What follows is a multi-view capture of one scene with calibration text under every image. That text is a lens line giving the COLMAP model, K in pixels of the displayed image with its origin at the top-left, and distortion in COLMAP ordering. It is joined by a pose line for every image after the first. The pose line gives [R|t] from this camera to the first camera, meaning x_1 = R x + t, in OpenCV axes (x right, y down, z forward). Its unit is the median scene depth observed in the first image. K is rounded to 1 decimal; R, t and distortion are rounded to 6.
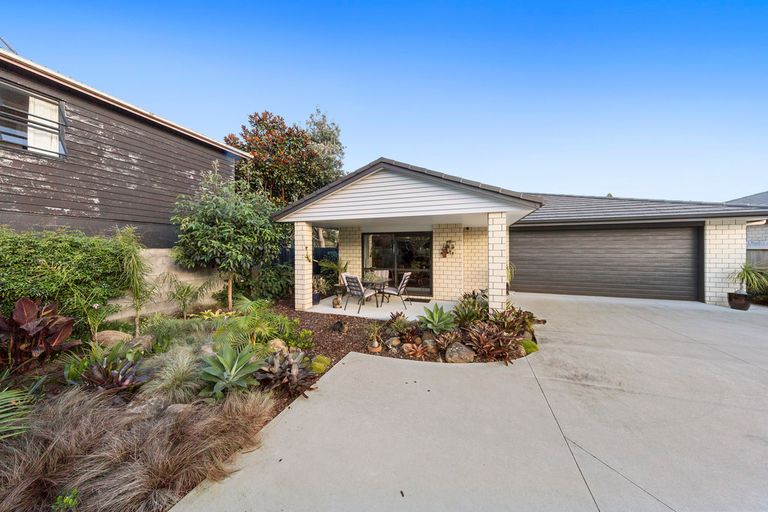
lens RADIAL K [[244.2, 0, 385.7], [0, 244.2, 250.1], [0, 0, 1]] dist [0.002049, -0.000100]
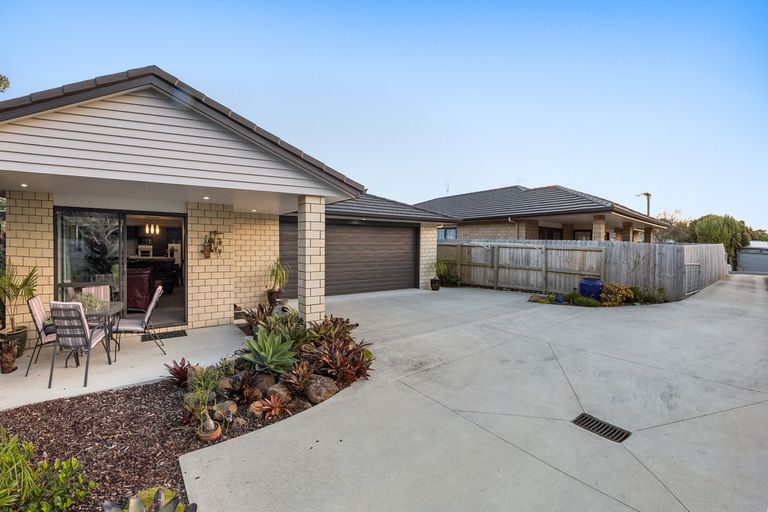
lens RADIAL K [[336.4, 0, 384.6], [0, 336.4, 256.1], [0, 0, 1]] dist [-0.002771, -0.000345]
pose [[0.573143, -0.021207, 0.819181, -0.258246], [0.001573, 0.999692, 0.024779, 0.006253], [-0.819454, -0.012914, 0.573000, 0.180684]]
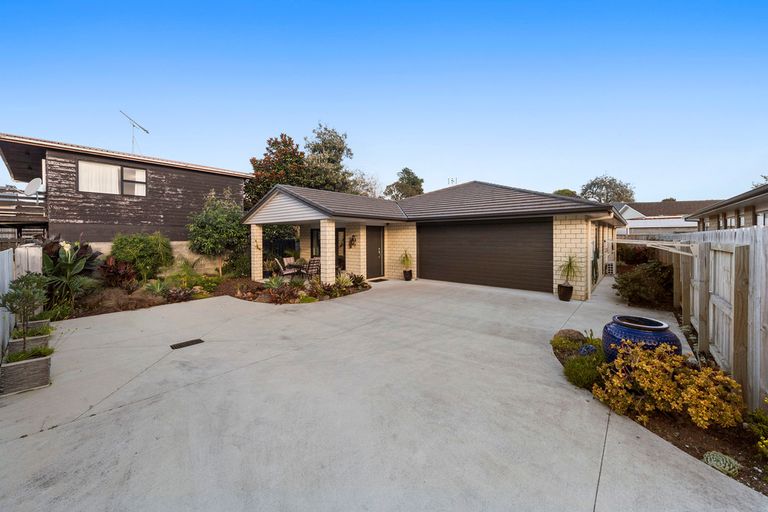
lens RADIAL K [[288.0, 0, 394.8], [0, 288.0, 239.6], [0, 0, 1]] dist [-0.003754, -0.000138]
pose [[0.937564, 0.002190, -0.347805, 1.288982], [-0.001017, 0.999993, 0.003555, -0.027042], [0.347810, -0.002979, 0.937560, -0.469806]]
